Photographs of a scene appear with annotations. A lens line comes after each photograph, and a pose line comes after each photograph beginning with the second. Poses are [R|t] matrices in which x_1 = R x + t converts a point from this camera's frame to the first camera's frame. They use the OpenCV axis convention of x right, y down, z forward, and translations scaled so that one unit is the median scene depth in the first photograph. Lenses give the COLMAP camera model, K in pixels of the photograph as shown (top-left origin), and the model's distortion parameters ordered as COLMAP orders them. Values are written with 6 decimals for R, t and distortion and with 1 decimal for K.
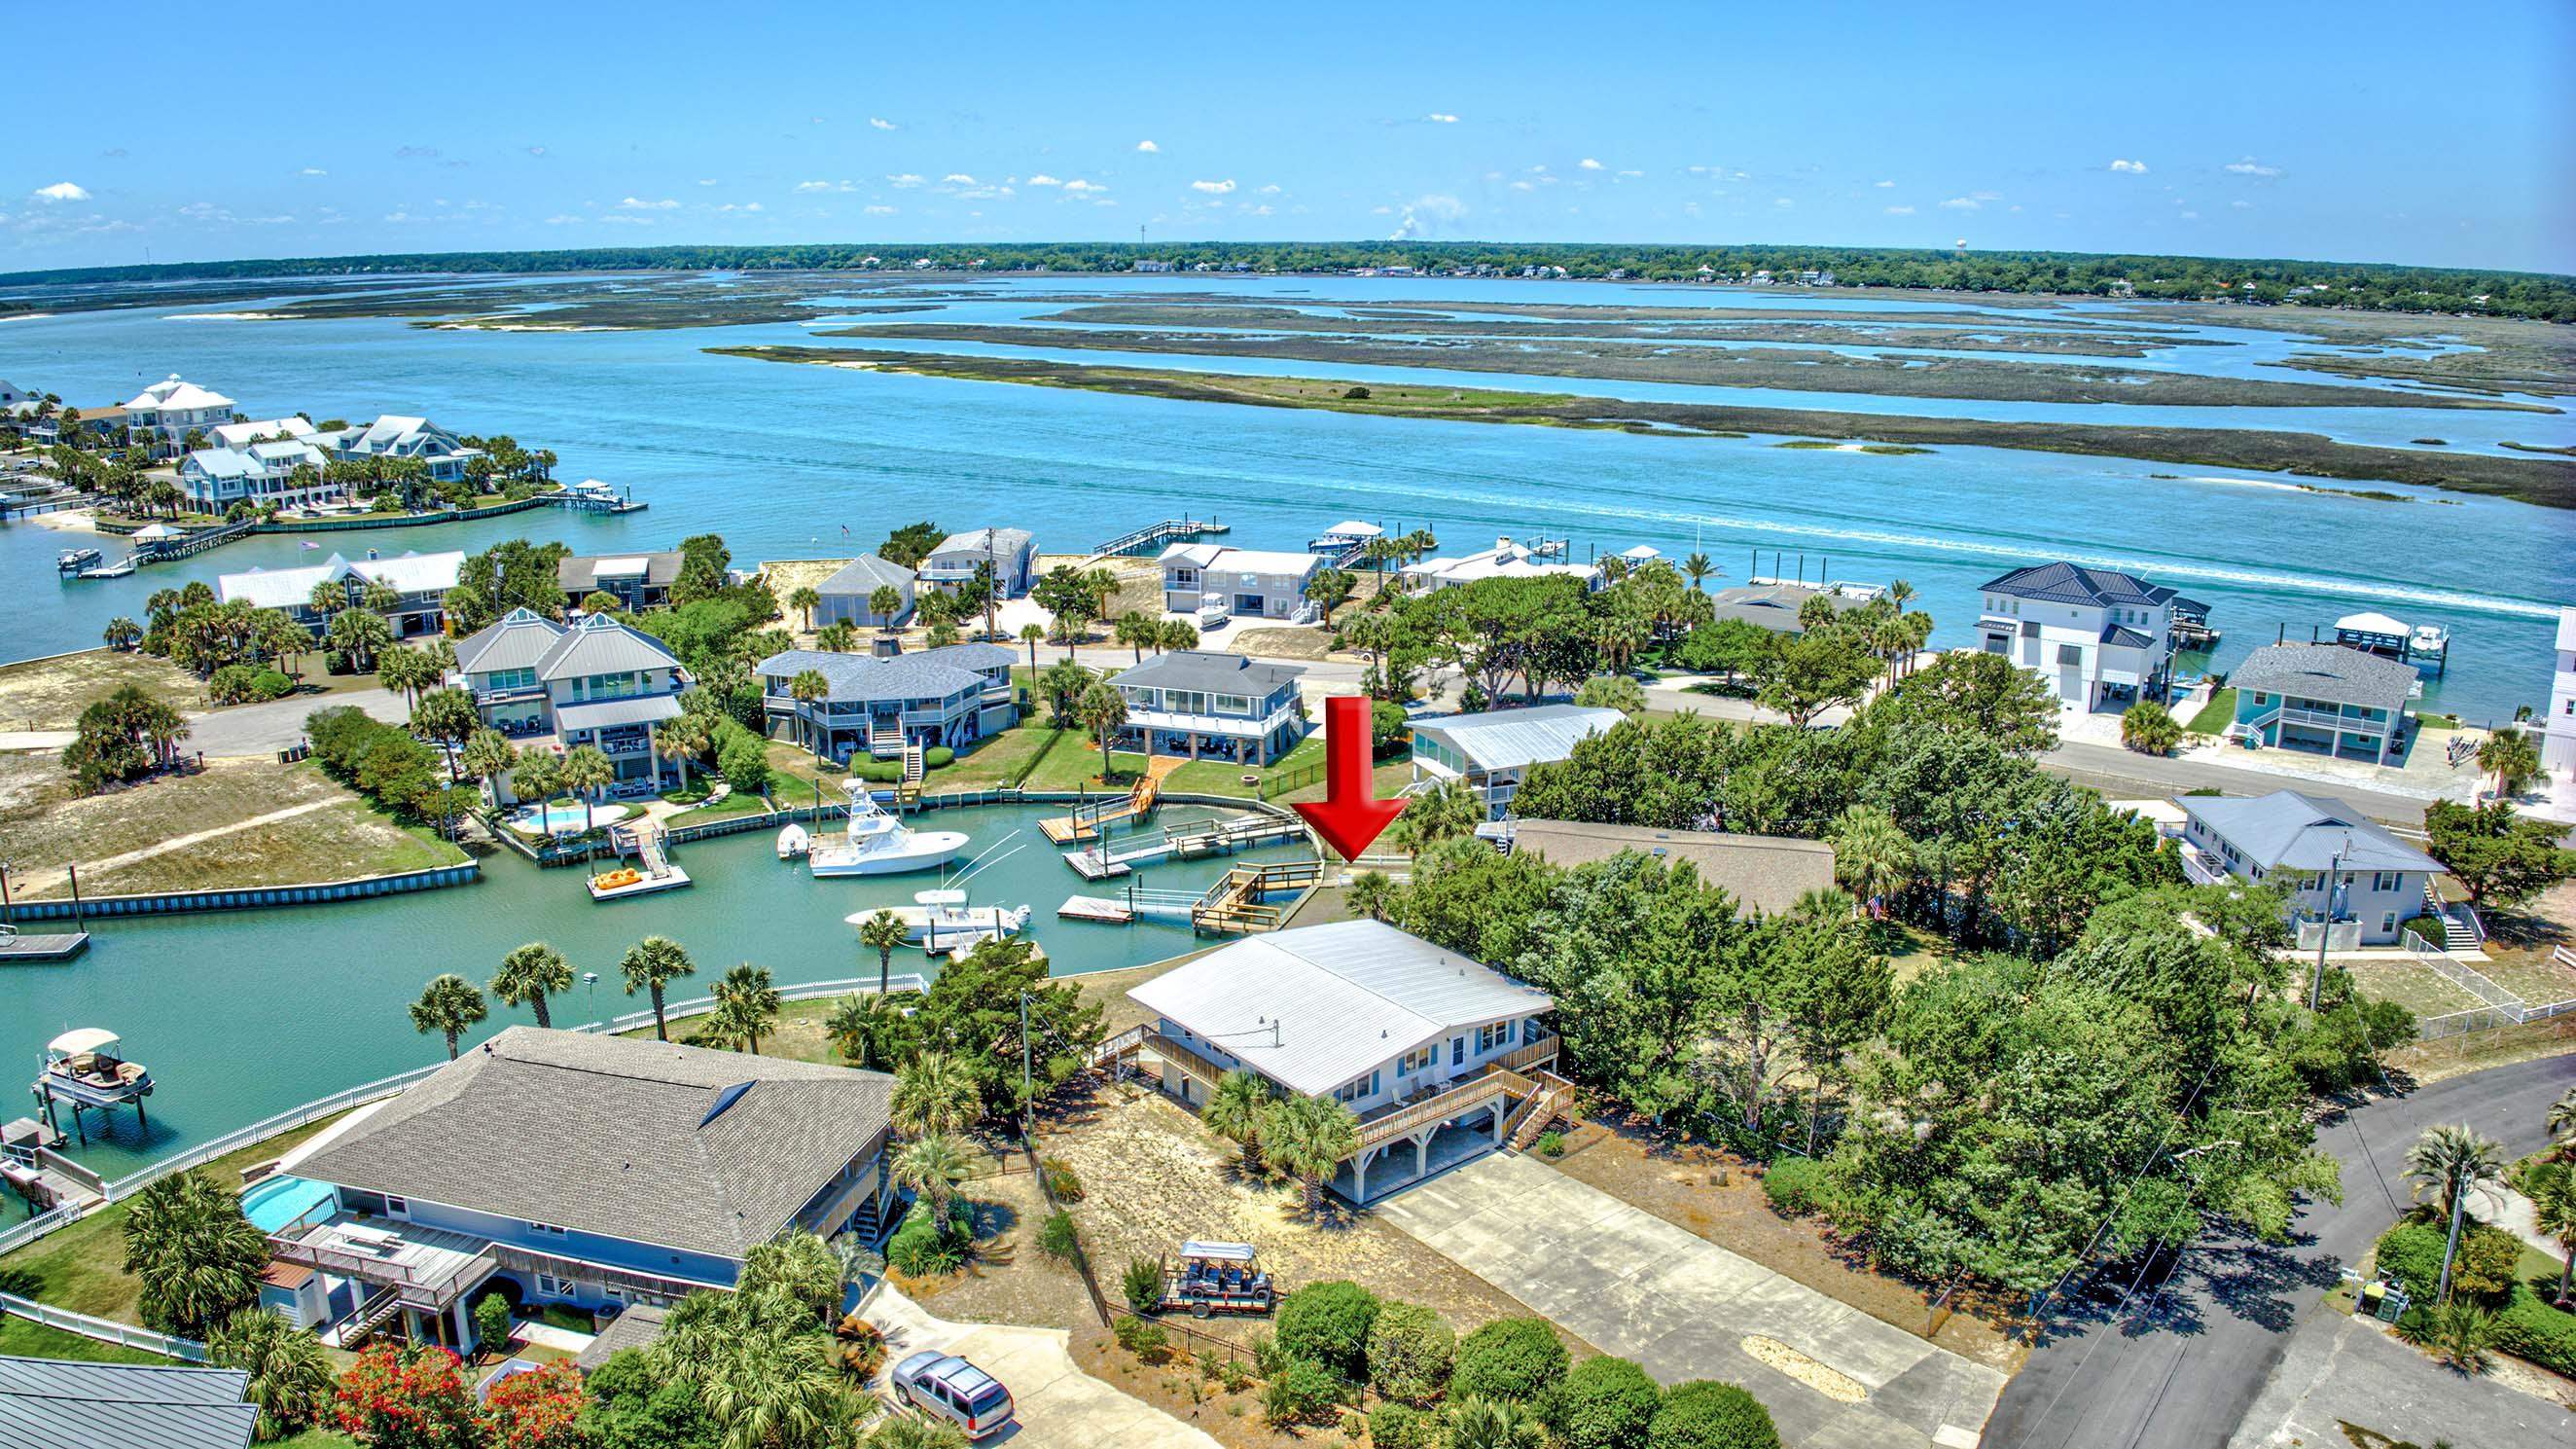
lens RADIAL K [[1827.6, 0, 1298.2], [0, 1827.6, 716.9], [0, 0, 1]] dist [-0.108129, -0.006374]
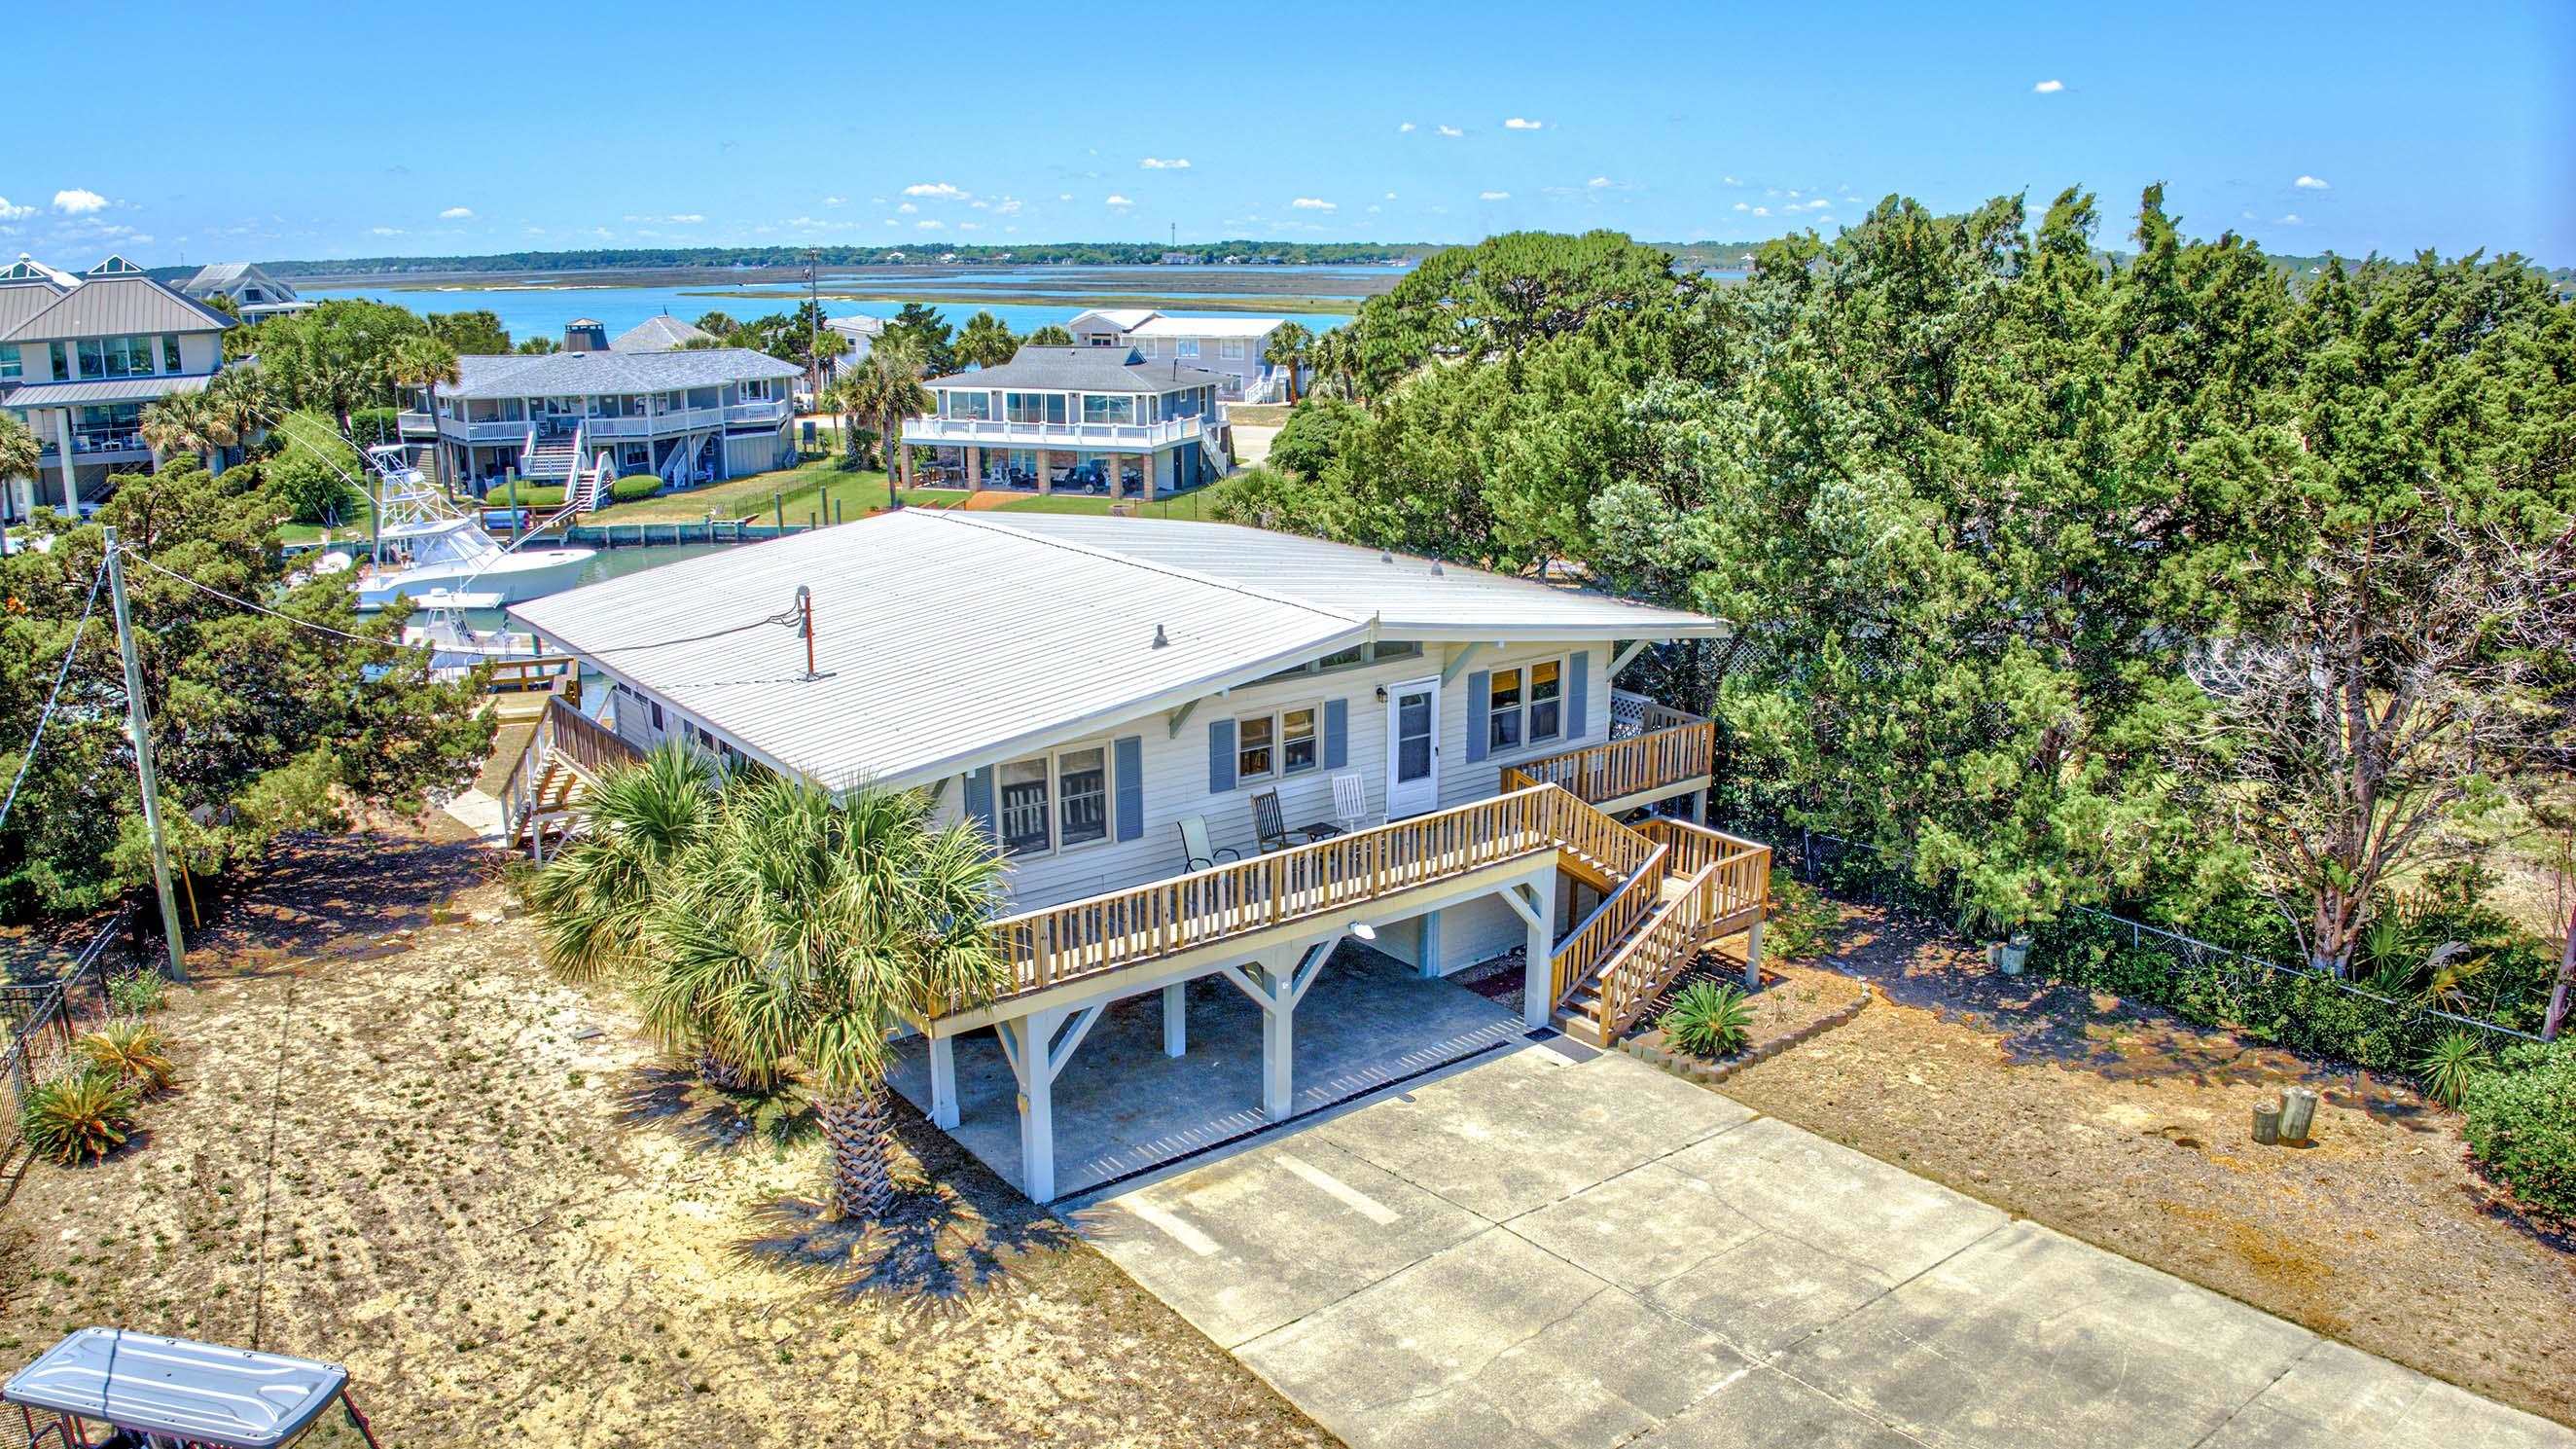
lens RADIAL K [[1818.9, 0, 1294.8], [0, 1818.9, 720.3], [0, 0, 1]] dist [-0.107115, -0.011774]
pose [[0.999760, 0.004728, -0.021371, 0.045708], [-0.004904, 0.999954, -0.008188, 0.114173], [0.021331, 0.008291, 0.999738, 0.419774]]
